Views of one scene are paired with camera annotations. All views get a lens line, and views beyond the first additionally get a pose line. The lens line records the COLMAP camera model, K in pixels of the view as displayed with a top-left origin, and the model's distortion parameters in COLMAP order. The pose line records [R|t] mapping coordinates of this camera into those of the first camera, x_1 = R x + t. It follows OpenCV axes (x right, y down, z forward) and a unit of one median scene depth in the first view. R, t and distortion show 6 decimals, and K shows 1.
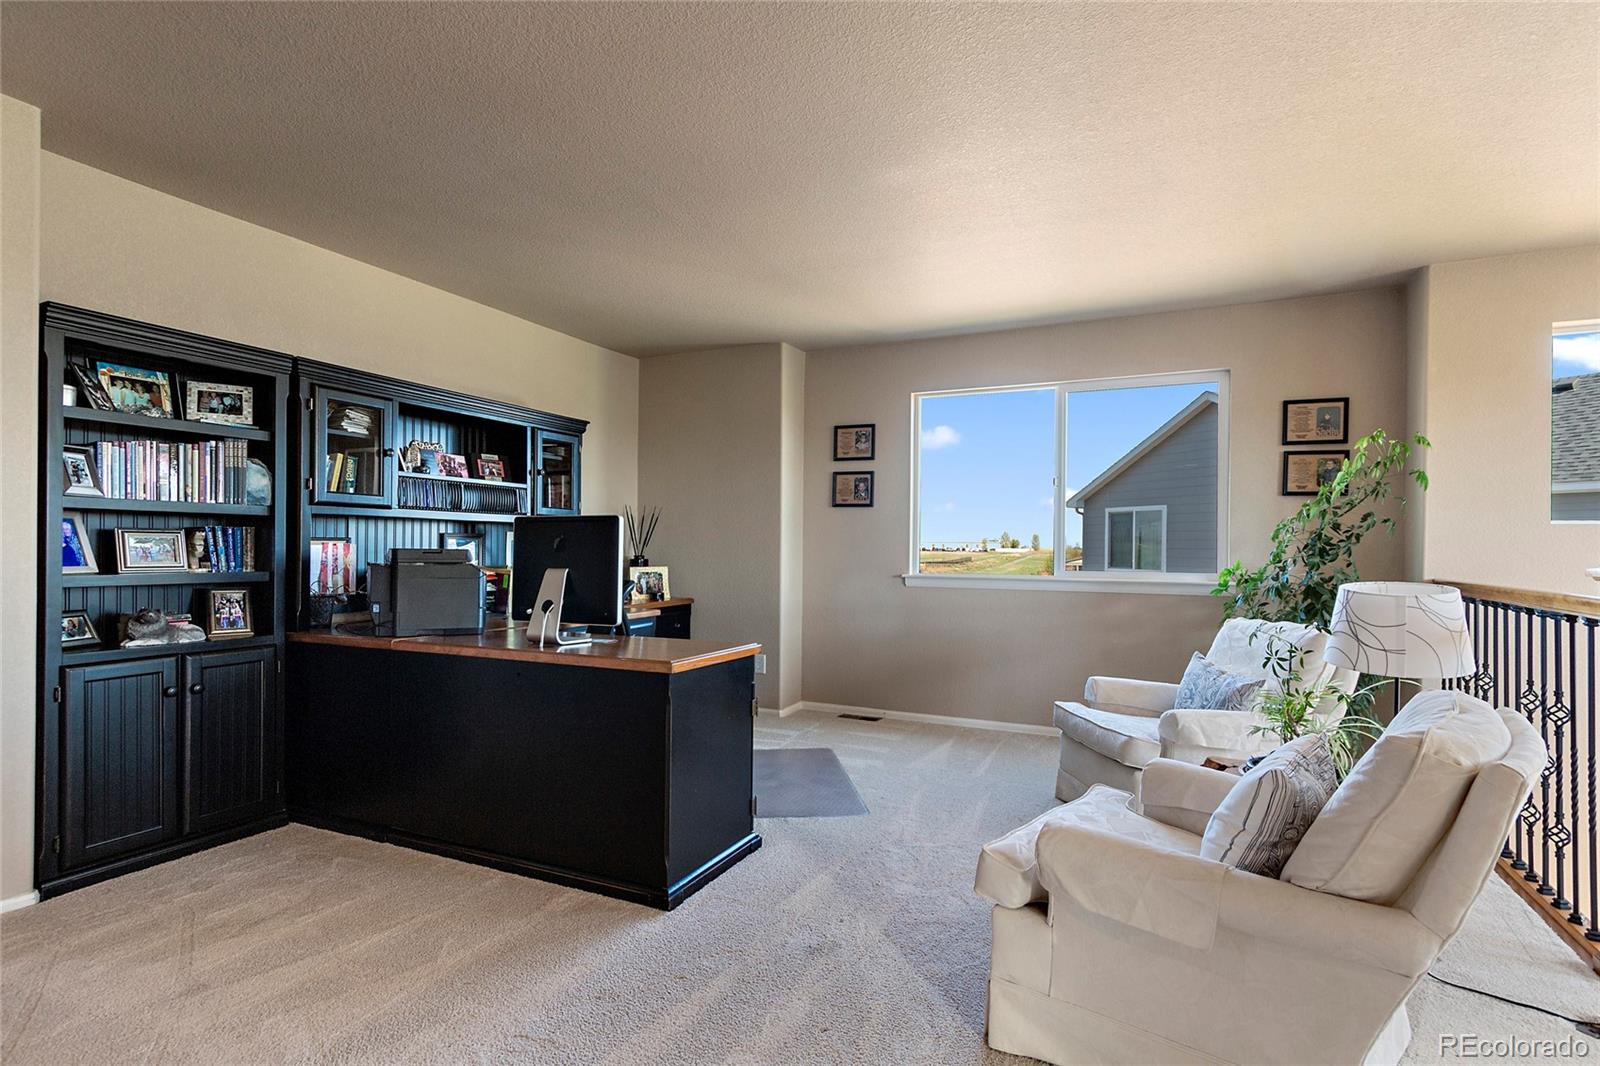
lens RADIAL K [[815.5, 0, 798.6], [0, 815.5, 544.9], [0, 0, 1]] dist [0.002658, 0.000324]
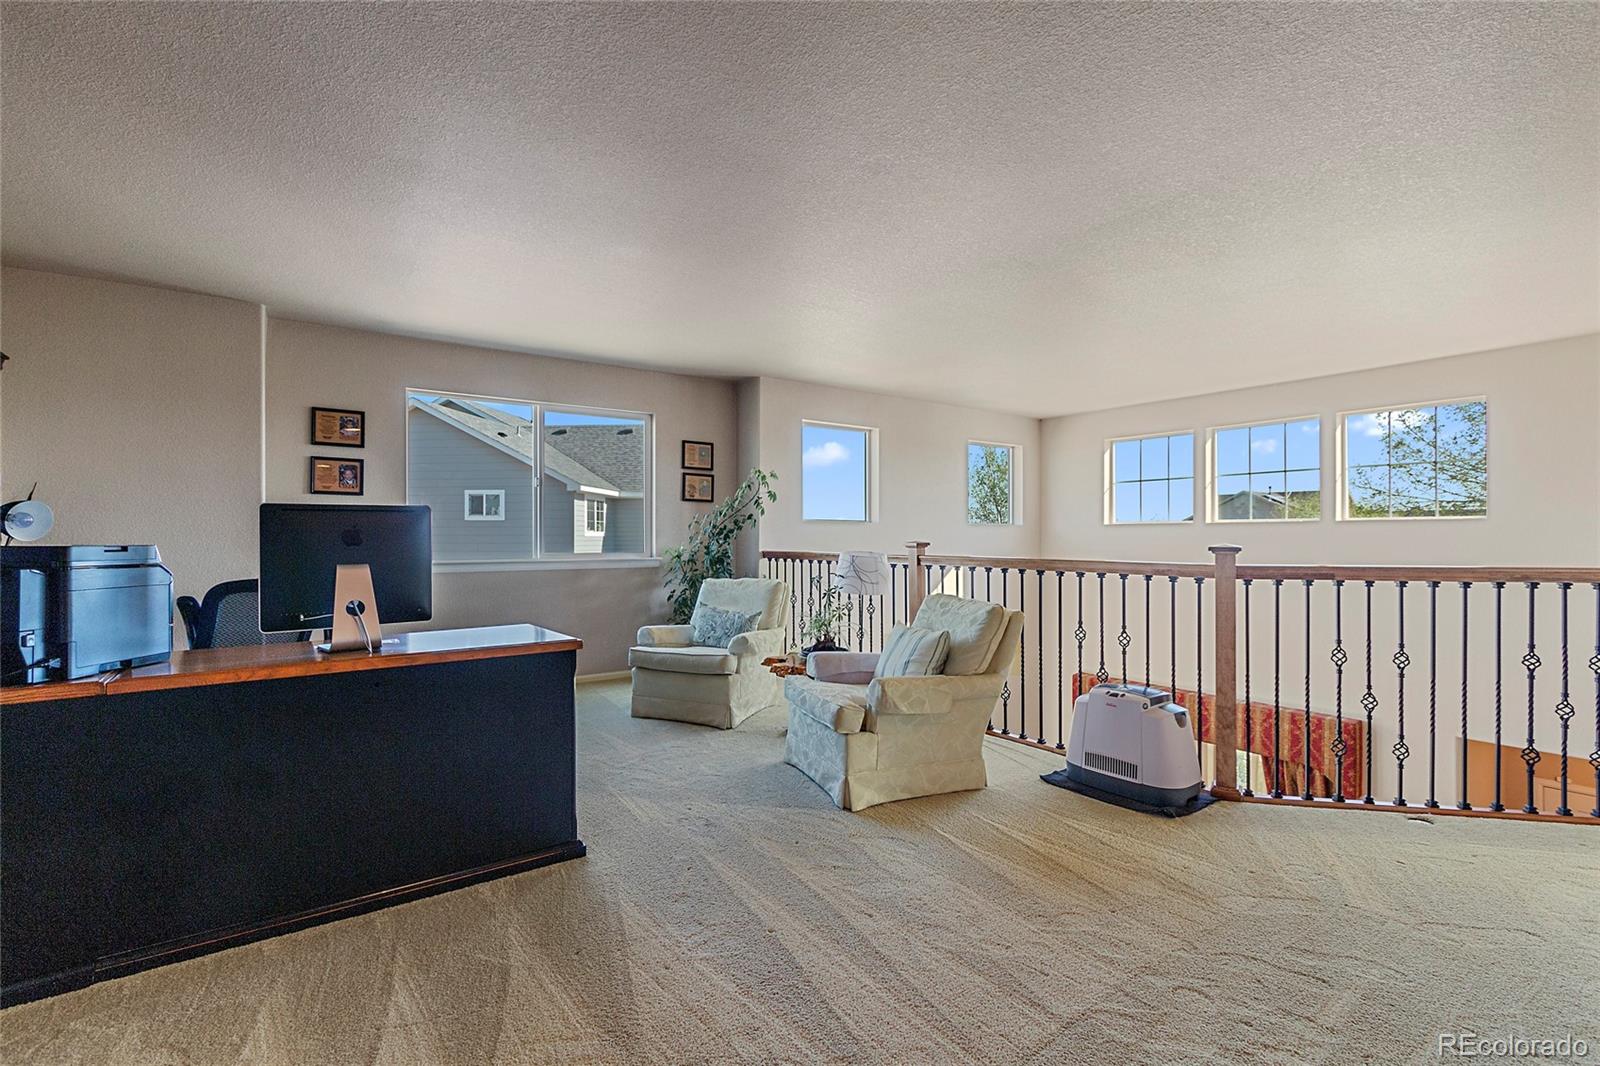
lens RADIAL K [[729.1, 0, 796.7], [0, 729.1, 530.6], [0, 0, 1]] dist [0.010905, -0.002604]
pose [[0.477787, -0.002690, 0.878472, -0.534611], [0.002866, 0.999995, 0.001503, -0.005189], [-0.878471, 0.001800, 0.477792, 0.143701]]
